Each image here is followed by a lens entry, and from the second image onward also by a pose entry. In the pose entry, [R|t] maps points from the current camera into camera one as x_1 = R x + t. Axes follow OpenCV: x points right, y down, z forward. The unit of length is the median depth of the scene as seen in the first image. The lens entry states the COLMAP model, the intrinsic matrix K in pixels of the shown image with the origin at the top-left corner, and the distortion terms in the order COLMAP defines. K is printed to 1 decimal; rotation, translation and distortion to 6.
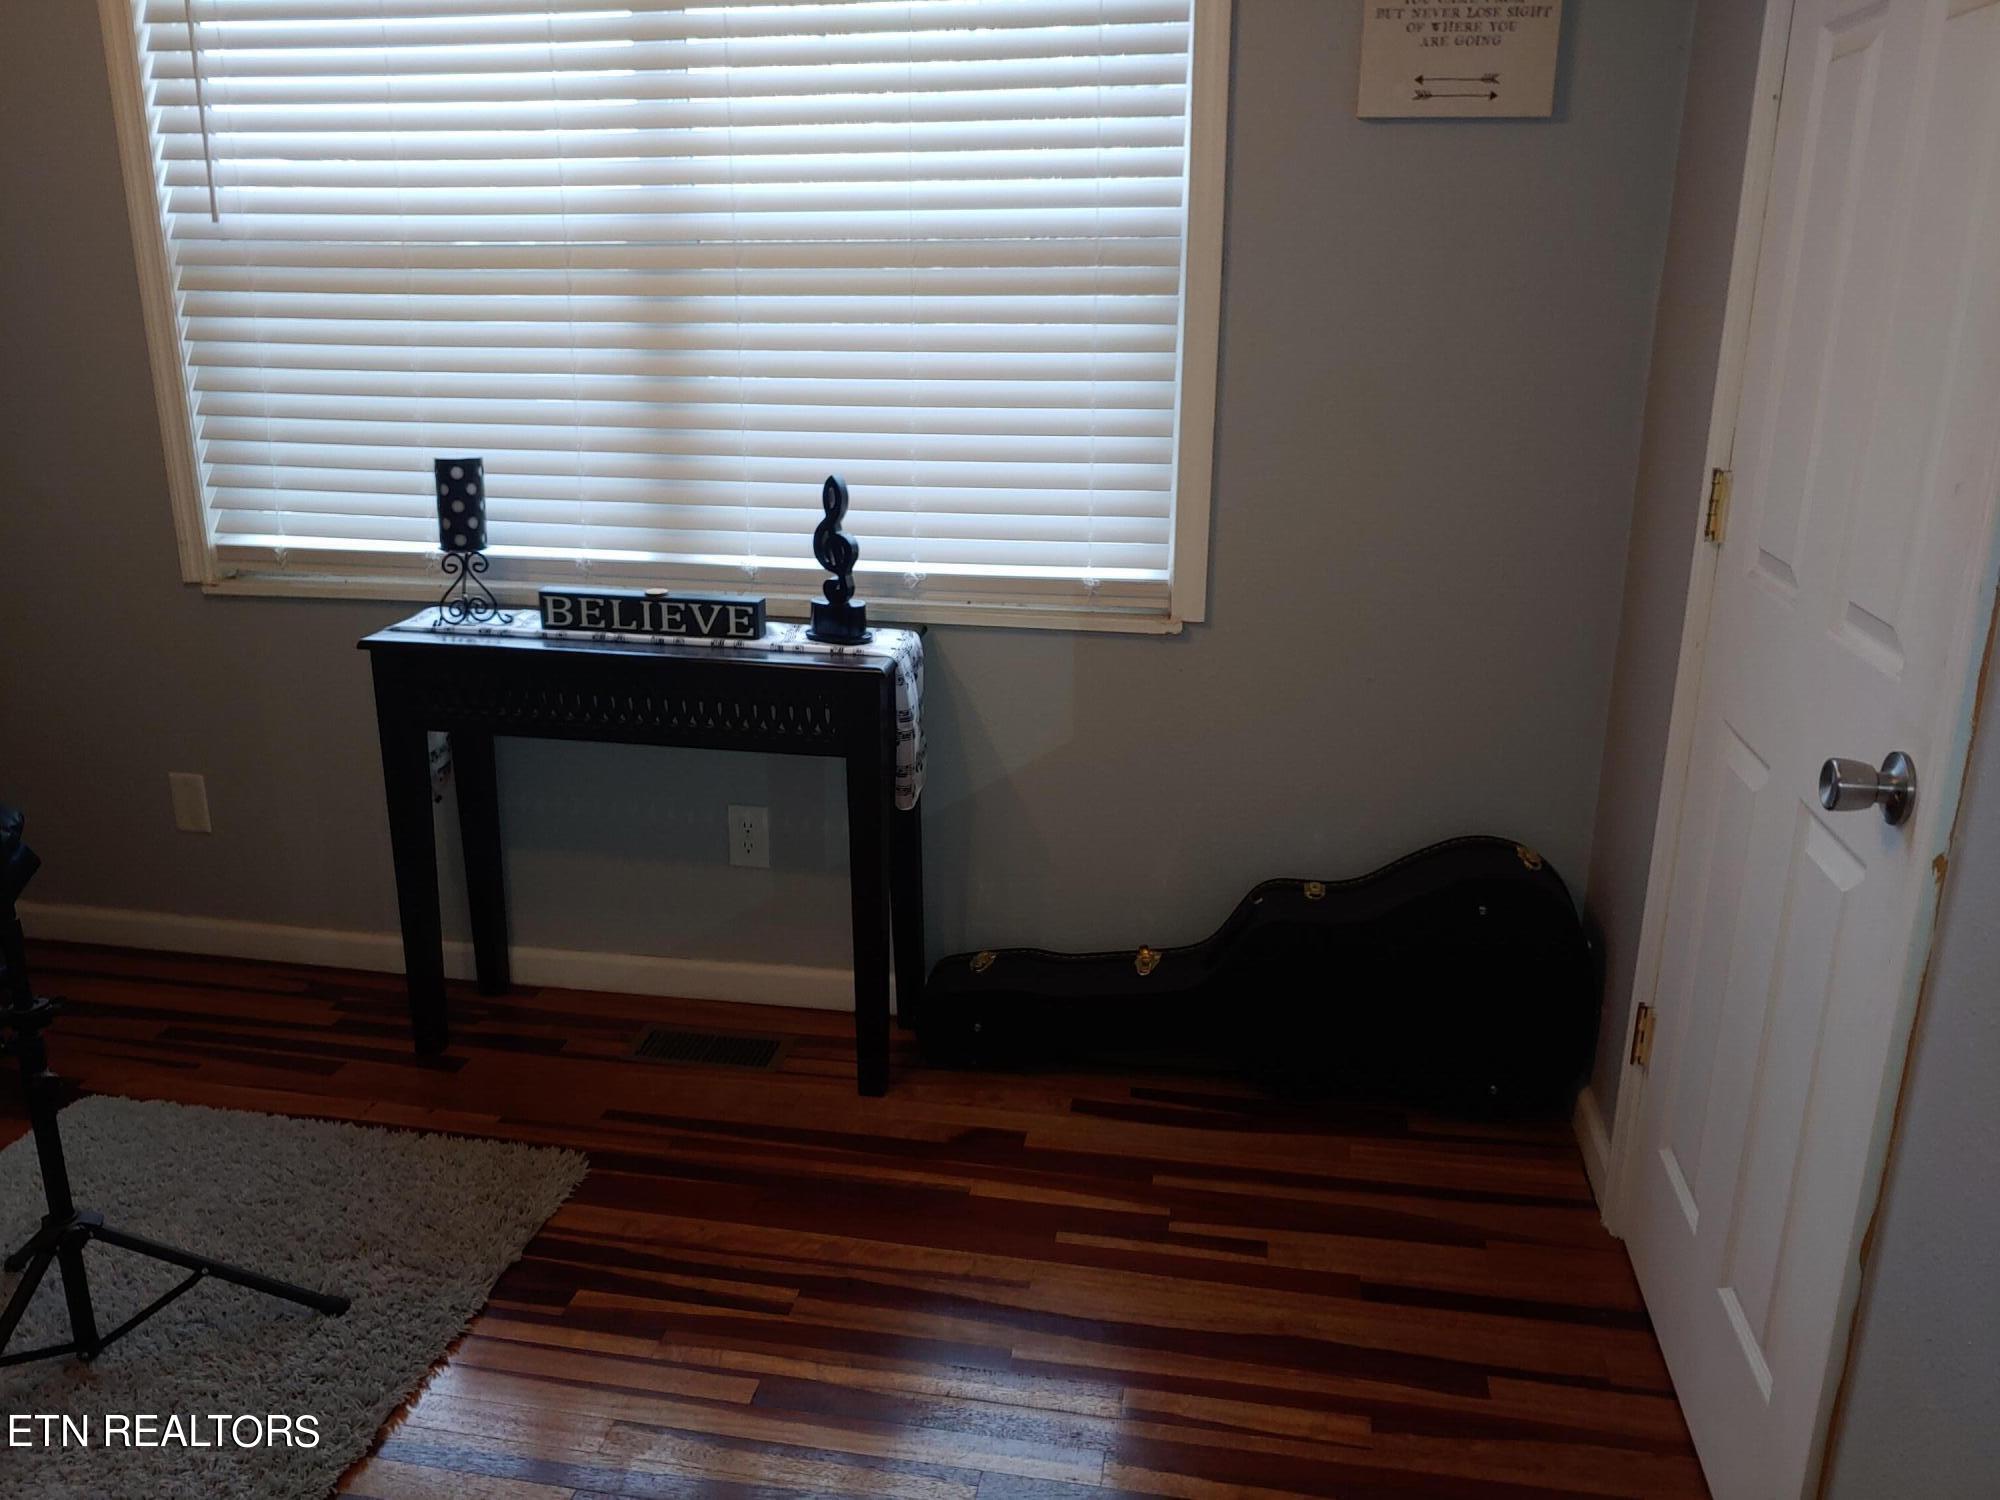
lens RADIAL K [[1549.1, 0, 987.0], [0, 1549.1, 735.6], [0, 0, 1]] dist [-0.039669, 0.037195]
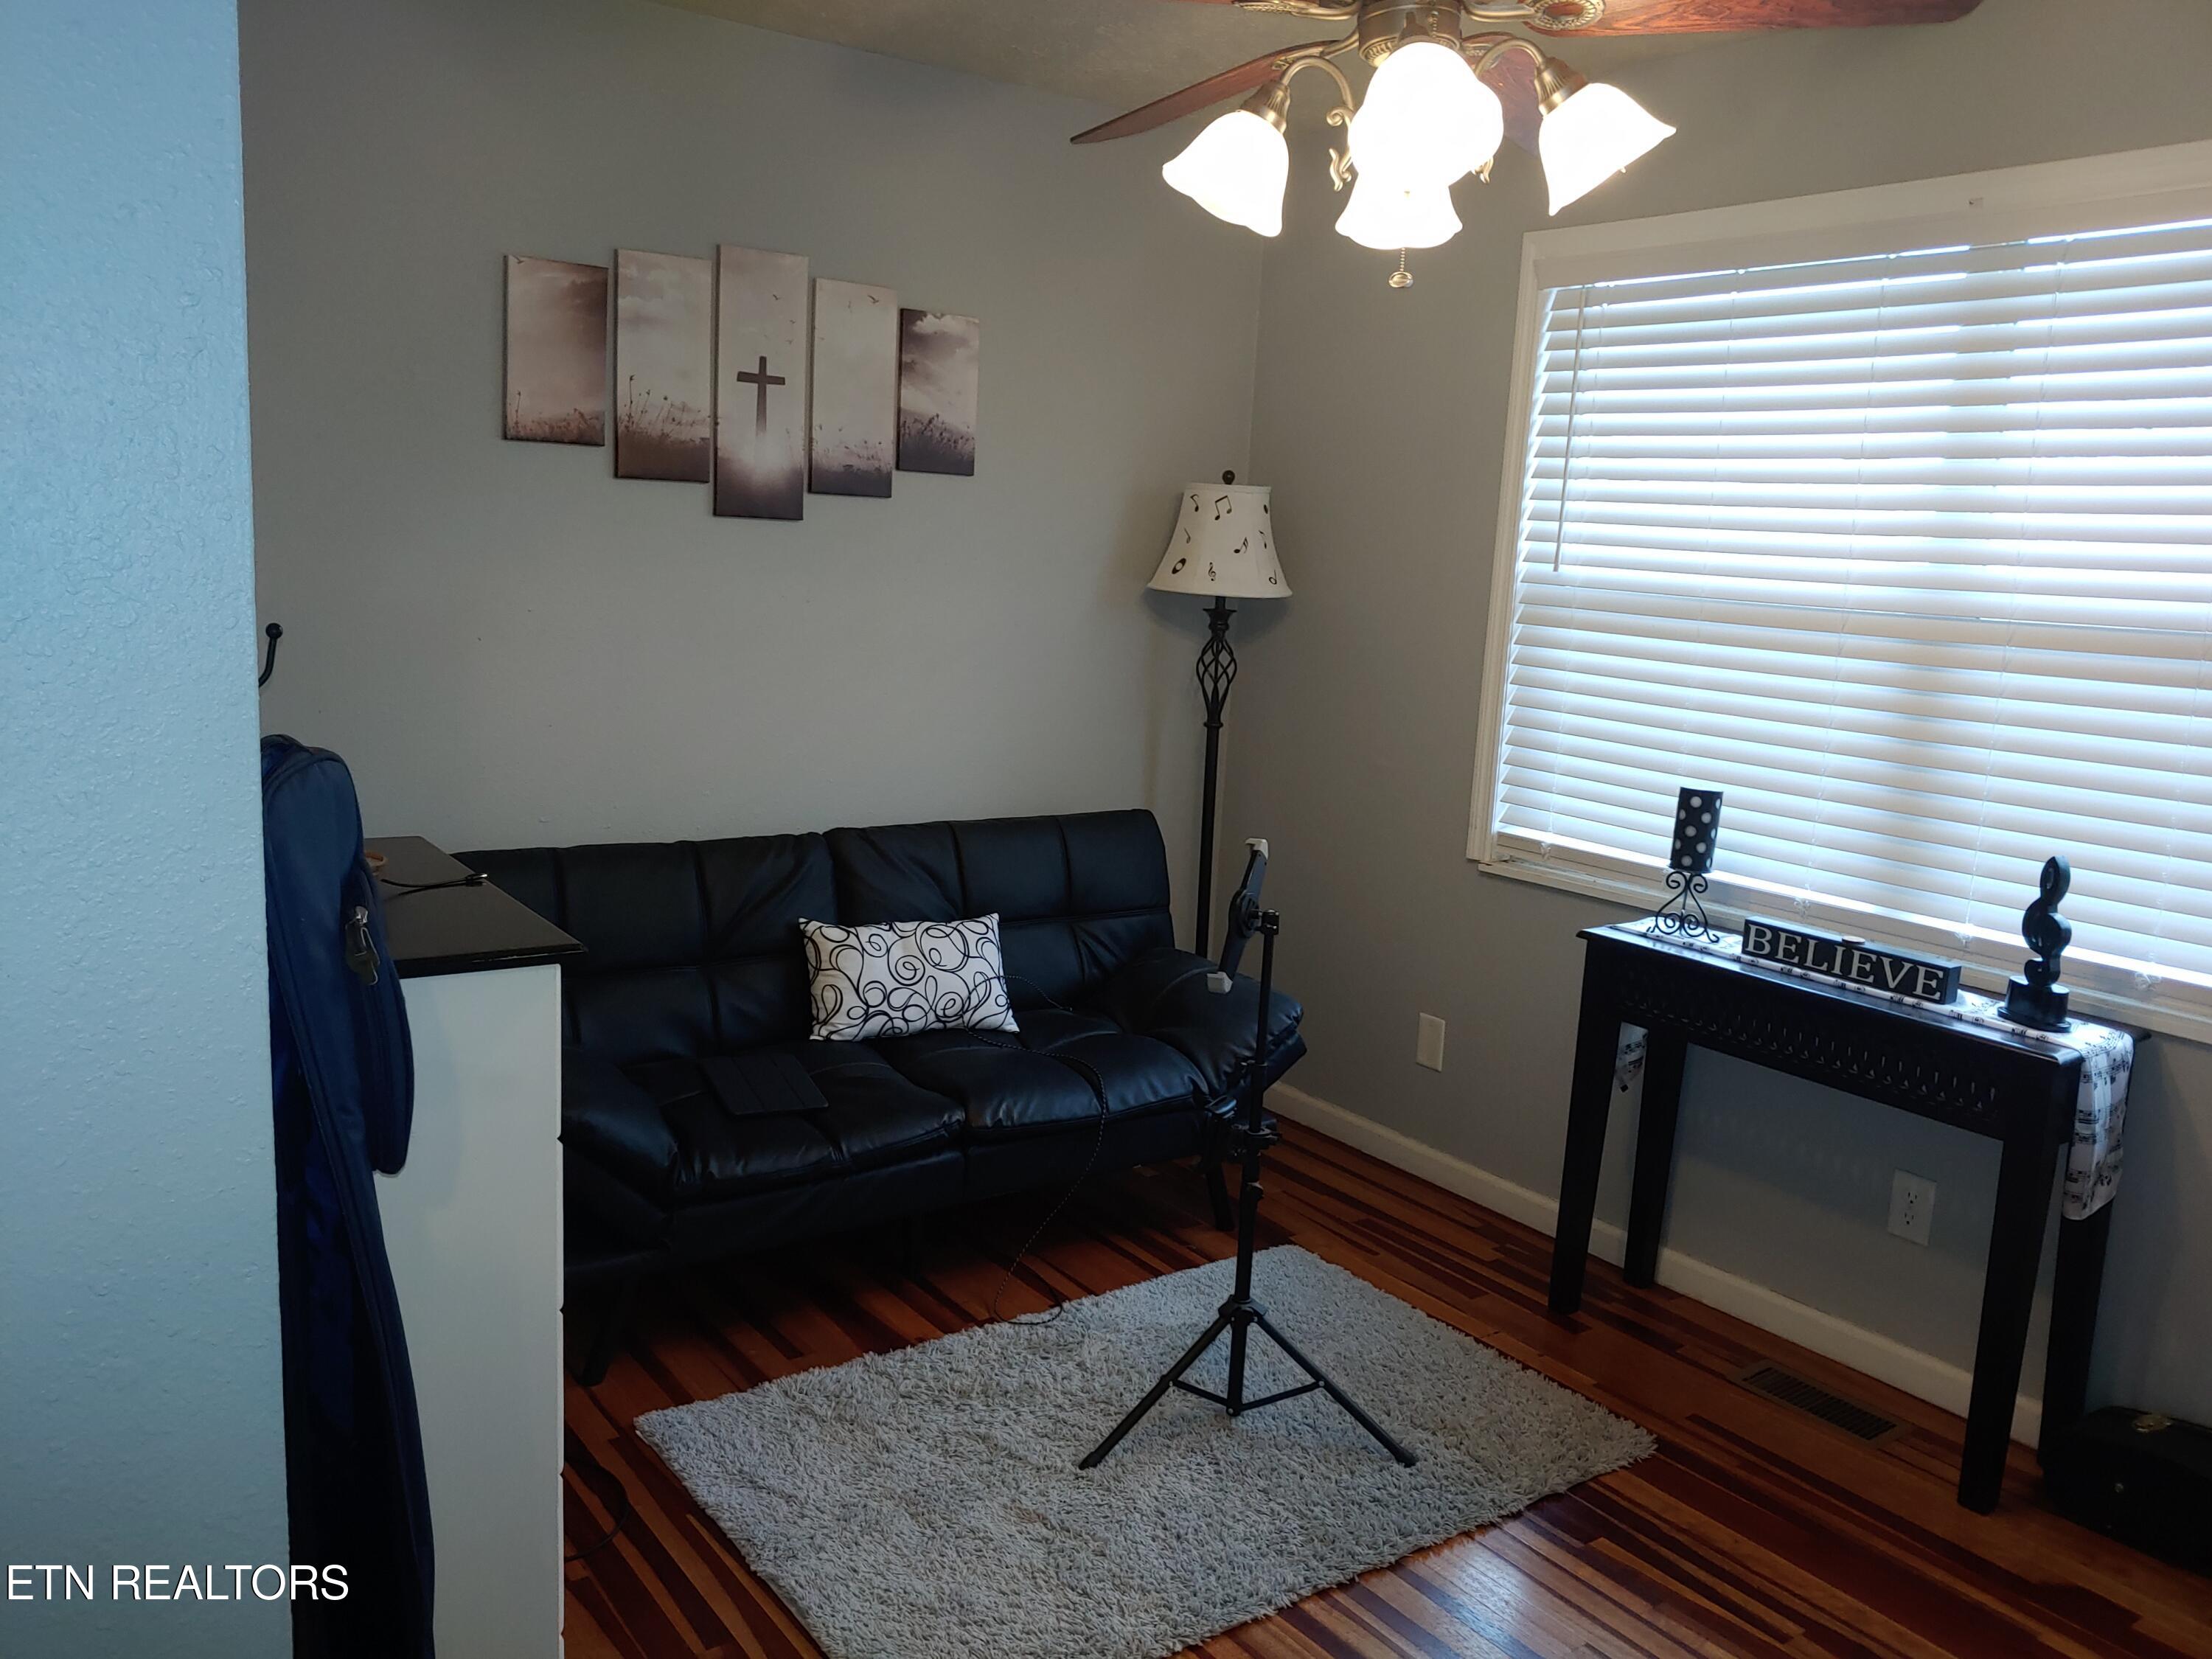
lens RADIAL K [[1771.9, 0, 1106.0], [0, 1771.9, 829.5], [0, 0, 1]] dist [0.091335, 0.005376]
pose [[0.727450, 0.148370, -0.669927, 0.220223], [-0.246286, 0.967741, -0.053106, 0.023500], [0.640437, 0.203625, 0.740525, -0.233343]]
